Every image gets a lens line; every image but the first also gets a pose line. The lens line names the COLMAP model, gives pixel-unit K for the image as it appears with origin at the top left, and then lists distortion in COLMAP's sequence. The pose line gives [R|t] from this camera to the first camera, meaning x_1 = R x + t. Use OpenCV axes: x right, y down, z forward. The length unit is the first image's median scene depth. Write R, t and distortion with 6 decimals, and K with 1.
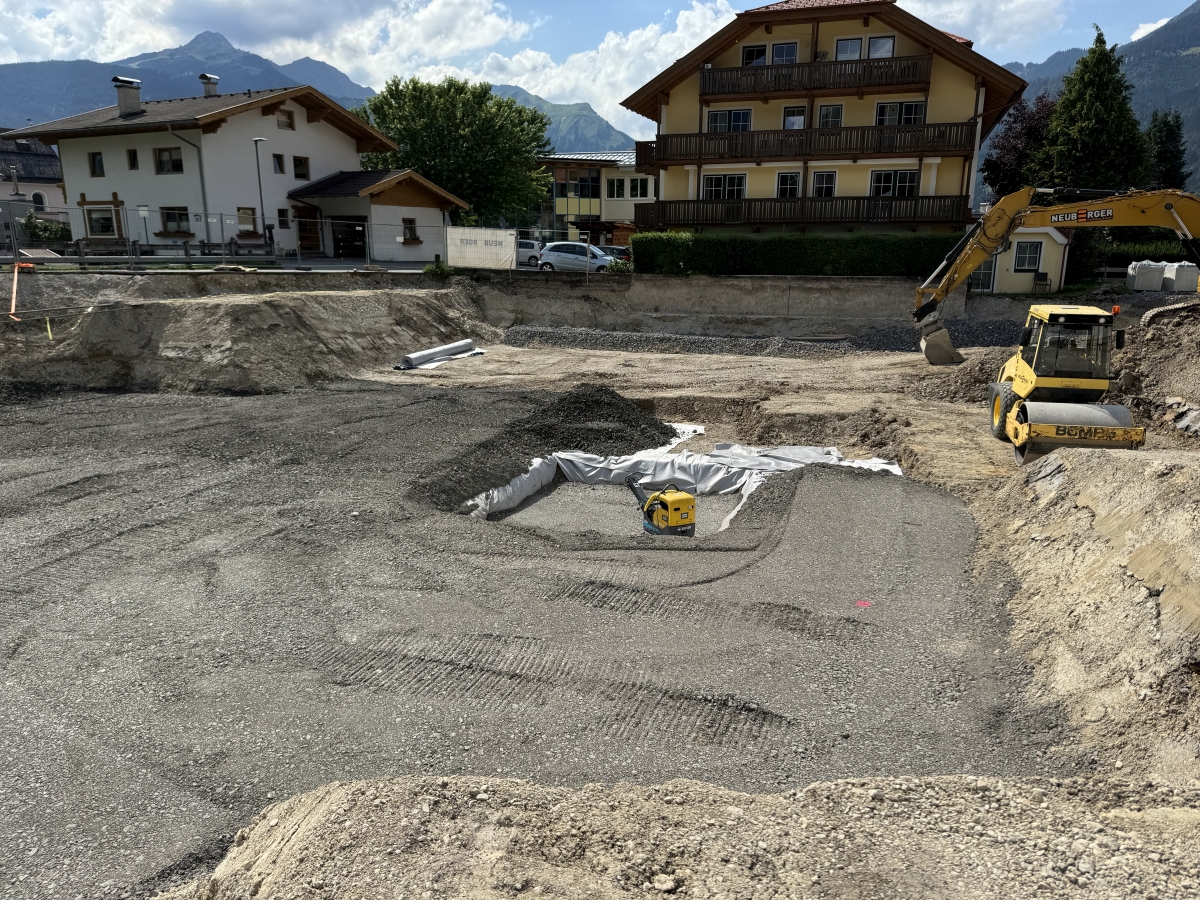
lens RADIAL K [[832.6, 0, 597.2], [0, 832.6, 448.3], [0, 0, 1]] dist [0.005932, -0.000277]
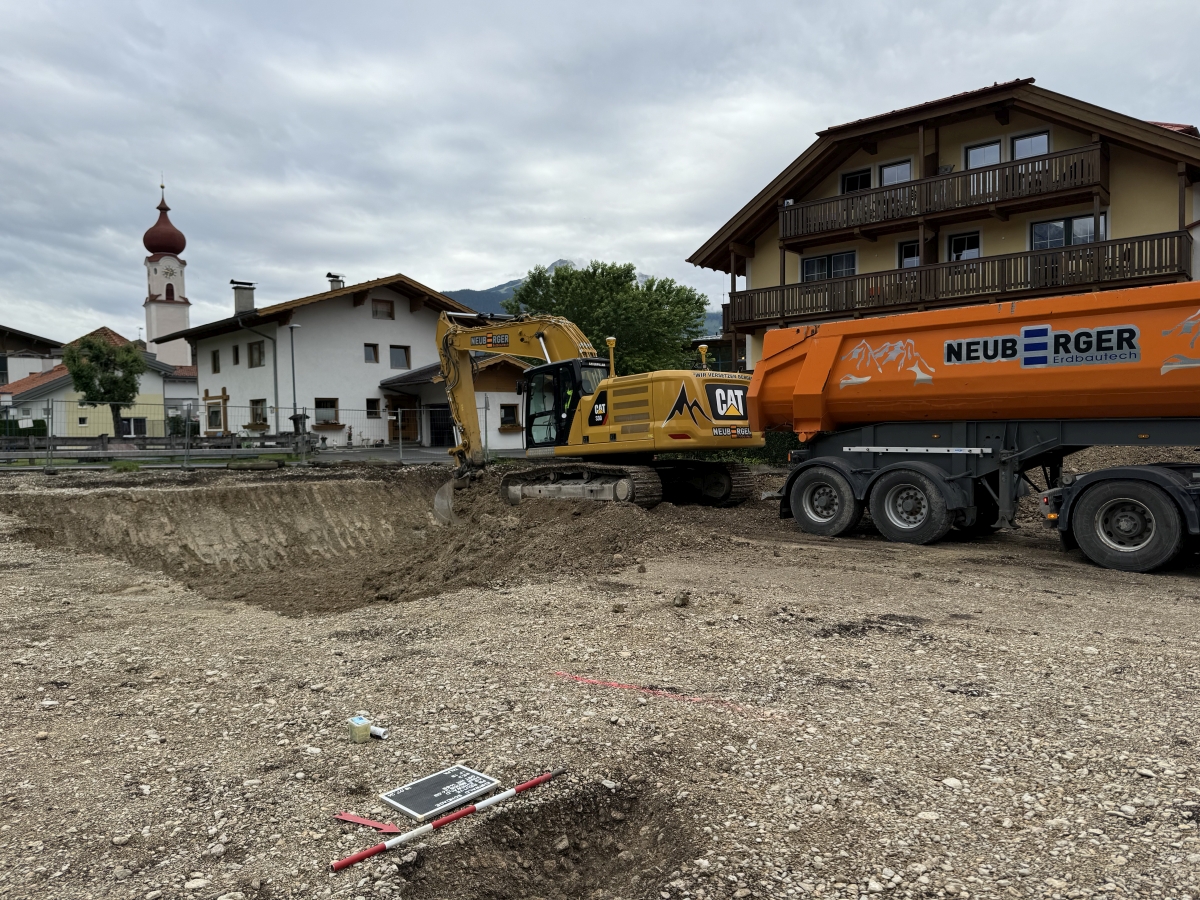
lens RADIAL K [[832.6, 0, 599.8], [0, 832.6, 455.9], [0, 0, 1]] dist [0.005932, -0.000277]
pose [[0.940370, -0.004811, -0.340119, 0.184233], [-0.066556, 0.977971, -0.197848, -0.053019], [0.333578, 0.208688, 0.919334, 0.227764]]
